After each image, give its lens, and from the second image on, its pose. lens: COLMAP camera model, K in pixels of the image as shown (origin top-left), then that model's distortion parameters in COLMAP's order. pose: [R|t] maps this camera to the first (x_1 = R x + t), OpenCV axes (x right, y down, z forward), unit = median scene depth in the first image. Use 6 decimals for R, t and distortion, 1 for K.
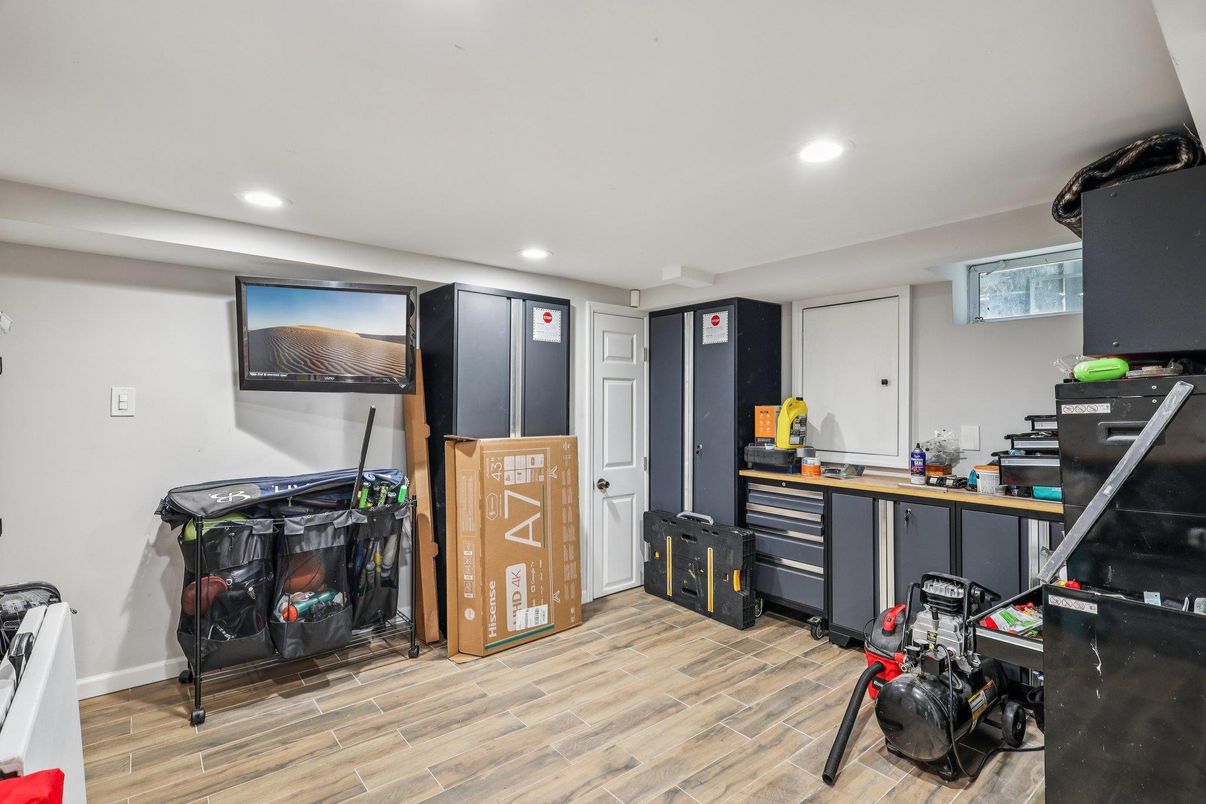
lens RADIAL K [[567.6, 0, 596.5], [0, 567.6, 395.9], [0, 0, 1]] dist [0.001320, -0.000563]
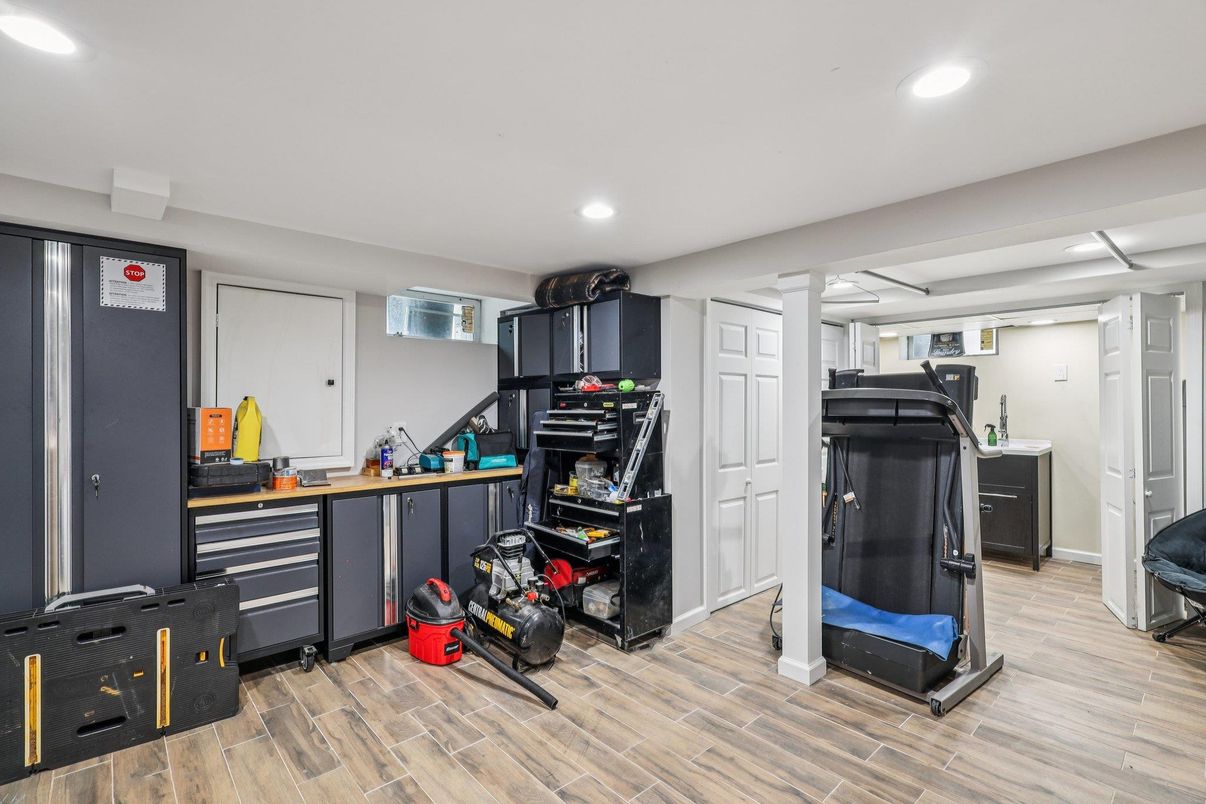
lens RADIAL K [[567.6, 0, 597.1], [0, 567.6, 403.6], [0, 0, 1]] dist [0.001320, -0.000563]
pose [[-0.051856, 0.000611, 0.998654, -0.517735], [-0.009430, 0.999955, -0.001101, 0.009452], [-0.998610, -0.009474, -0.051848, 0.602411]]
